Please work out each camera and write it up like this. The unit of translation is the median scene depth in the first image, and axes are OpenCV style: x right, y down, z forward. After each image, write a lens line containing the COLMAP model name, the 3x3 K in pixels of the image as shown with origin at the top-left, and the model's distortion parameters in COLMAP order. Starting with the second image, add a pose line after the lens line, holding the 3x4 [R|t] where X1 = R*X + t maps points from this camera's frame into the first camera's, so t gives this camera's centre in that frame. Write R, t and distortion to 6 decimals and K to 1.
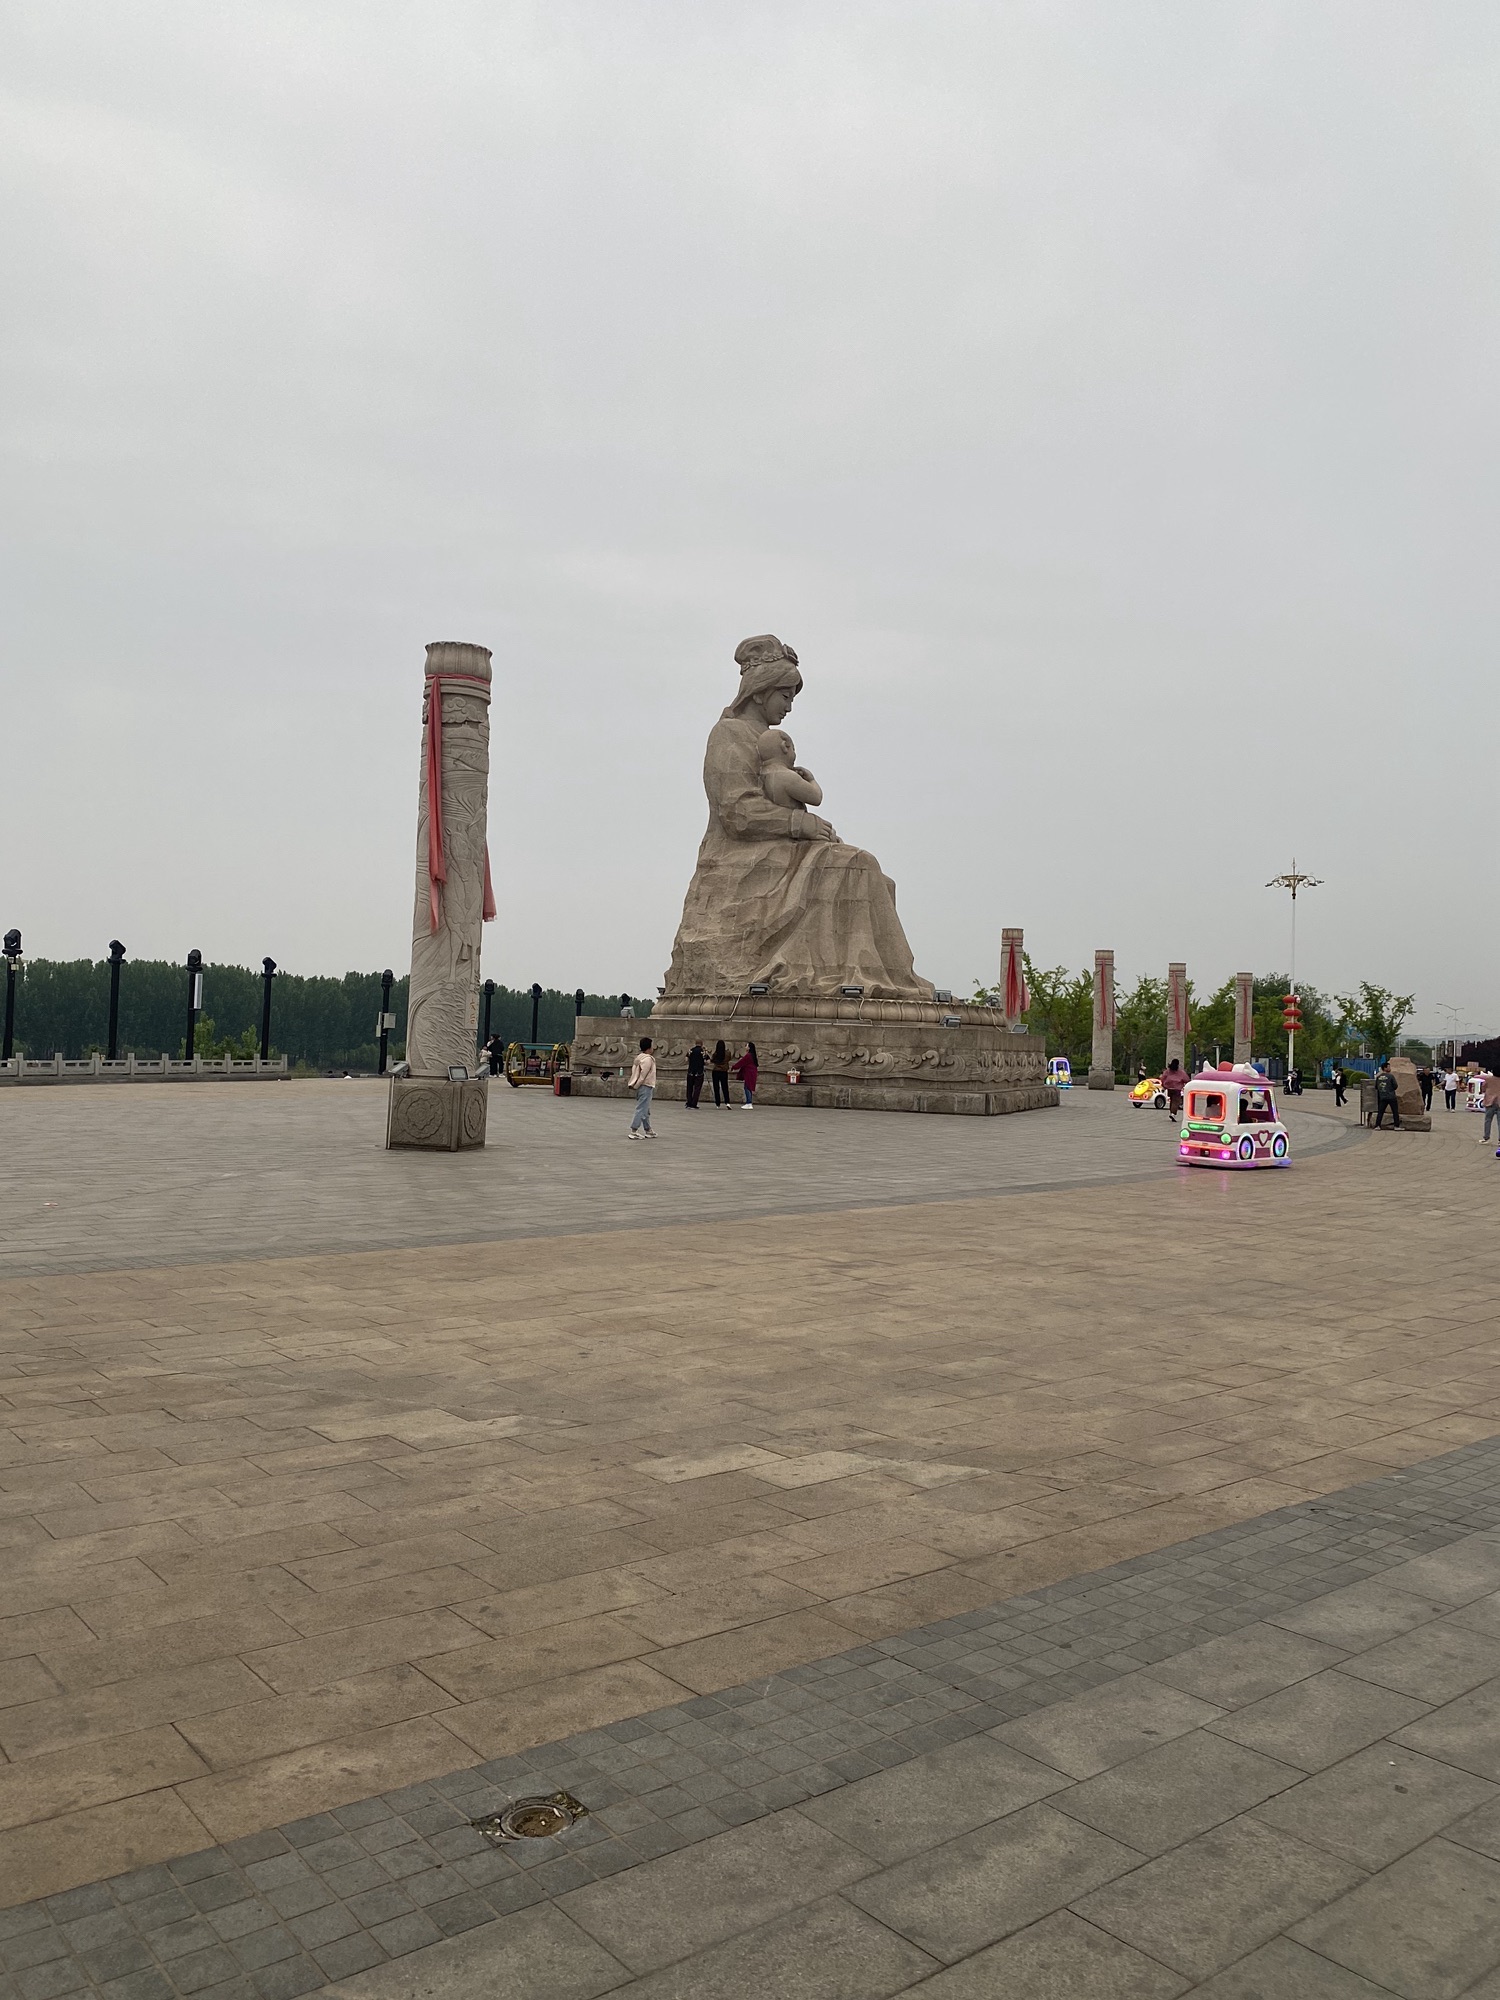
lens RADIAL K [[1492.1, 0, 758.9], [0, 1492.1, 999.8], [0, 0, 1]] dist [0.064250, -0.019031]
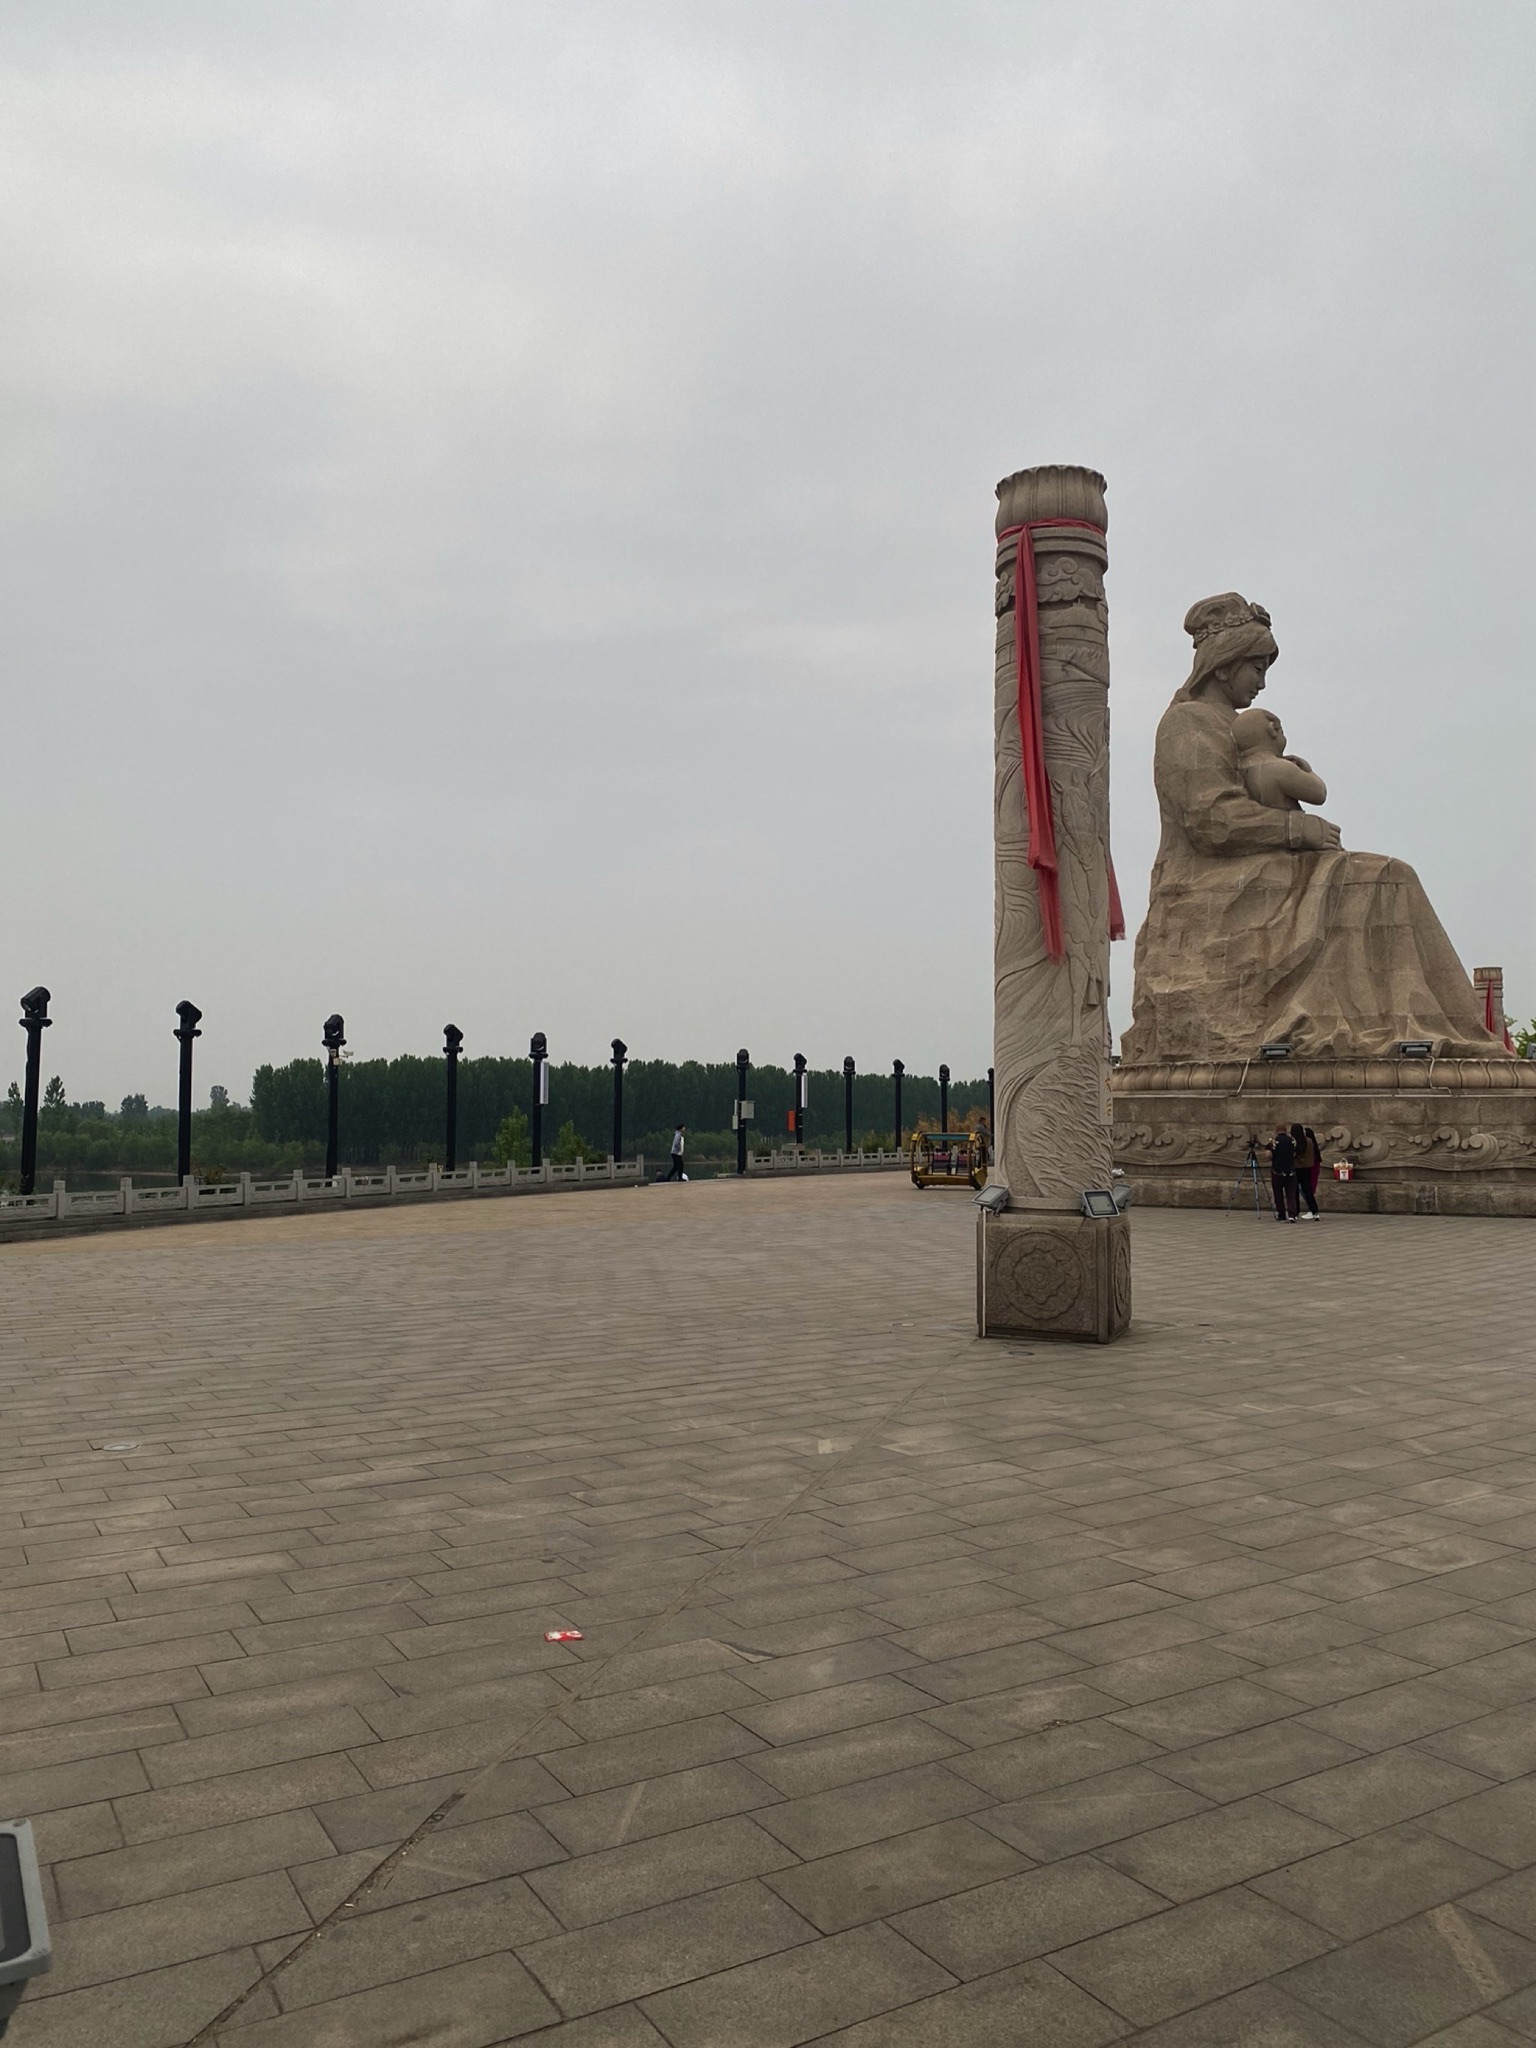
lens RADIAL K [[1527.9, 0, 767.1], [0, 1527.9, 1019.2], [0, 0, 1]] dist [0.064250, -0.019031]
pose [[0.985111, -0.043837, -0.166237, -0.116738], [0.037402, 0.998432, -0.041651, -0.000744], [0.167802, 0.034813, 0.985206, 0.206973]]
